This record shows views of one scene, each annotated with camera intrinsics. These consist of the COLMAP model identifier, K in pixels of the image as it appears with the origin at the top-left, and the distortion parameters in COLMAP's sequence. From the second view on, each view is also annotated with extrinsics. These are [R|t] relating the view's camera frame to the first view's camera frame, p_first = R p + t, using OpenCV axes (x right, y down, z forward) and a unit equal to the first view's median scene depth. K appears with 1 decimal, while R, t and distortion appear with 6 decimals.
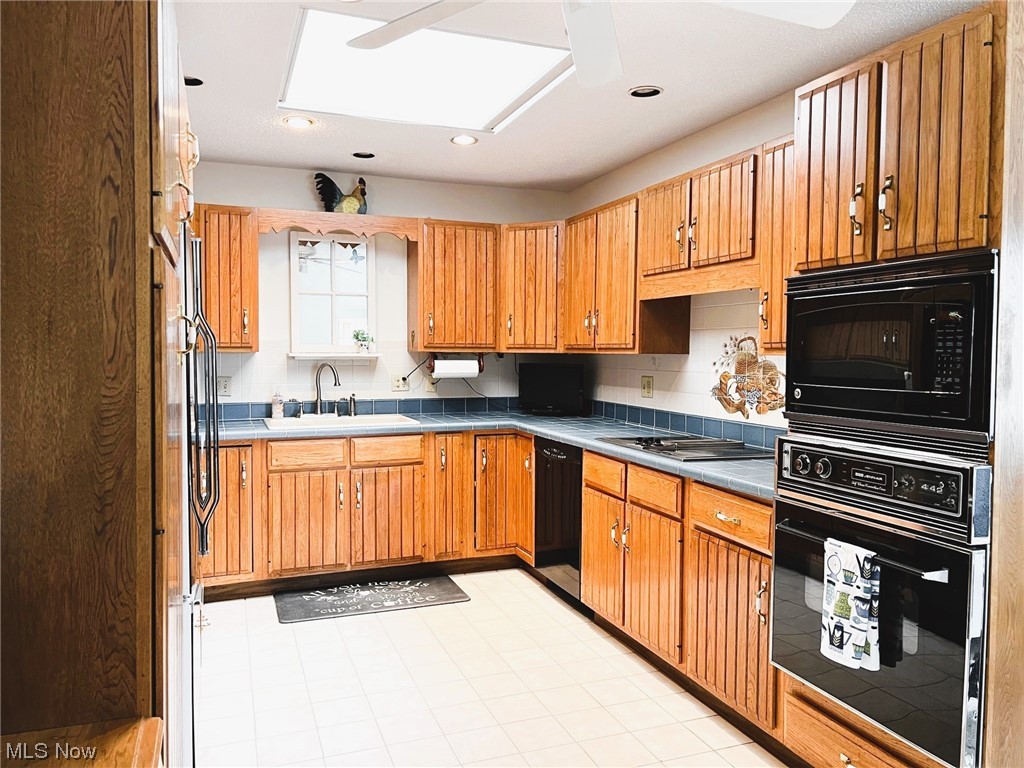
lens RADIAL K [[765.1, 0, 511.5], [0, 765.1, 387.5], [0, 0, 1]] dist [0.122651, -0.176711]
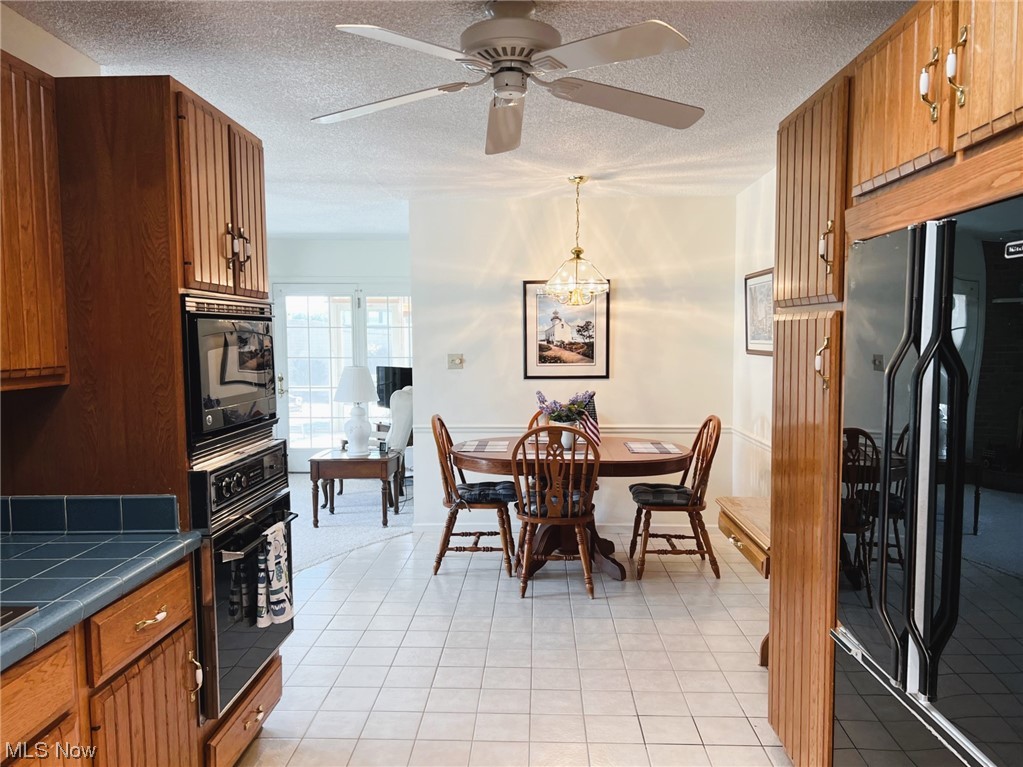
lens RADIAL K [[765.7, 0, 501.7], [0, 765.7, 392.2], [0, 0, 1]] dist [0.126331, -0.180598]
pose [[-0.921286, -0.028373, 0.387850, -0.168976], [0.018689, 0.992952, 0.117031, -0.067329], [-0.388437, 0.115068, -0.914262, 0.888597]]
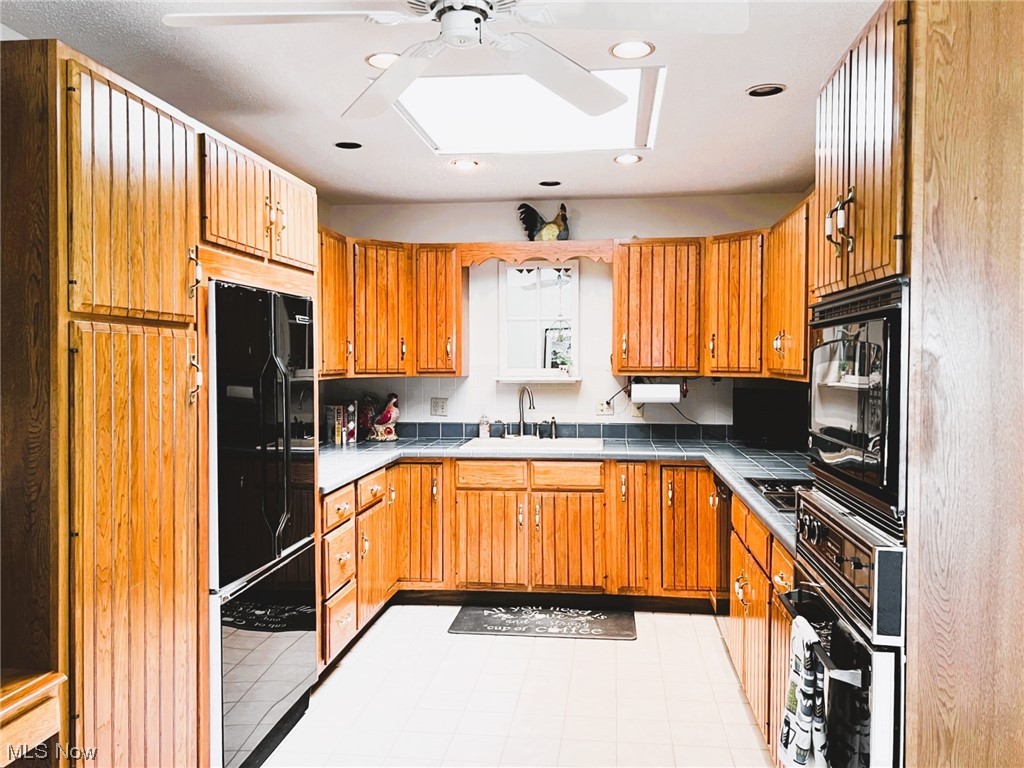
lens RADIAL K [[812.8, 0, 512.0], [0, 812.8, 384.0], [0, 0, 1]] dist [0.125650, -0.228433]
pose [[0.890400, 0.008171, -0.455105, 0.255176], [-0.017312, 0.999723, -0.015920, -0.018764], [0.454849, 0.022054, 0.890295, 0.025064]]
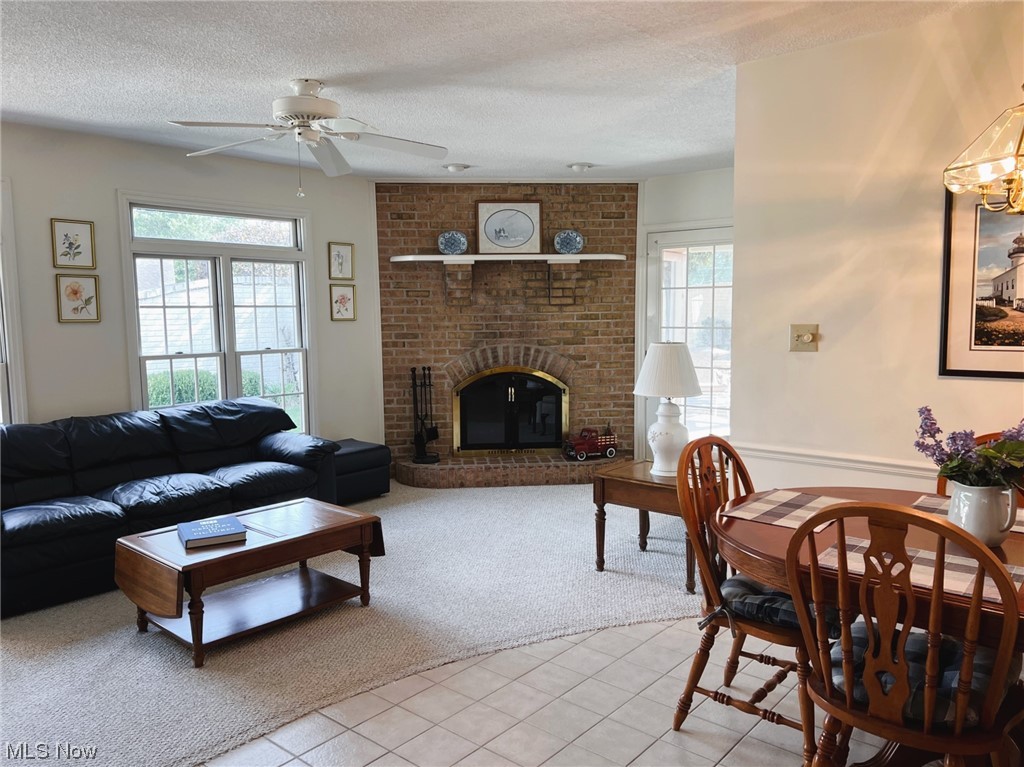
lens RADIAL K [[765.1, 0, 511.5], [0, 765.1, 387.0], [0, 0, 1]] dist [0.122651, -0.176711]
pose [[-0.488528, -0.088560, 0.868042, -0.105845], [0.049856, 0.990377, 0.129100, -0.033389], [-0.871123, 0.106346, -0.479412, 0.353609]]
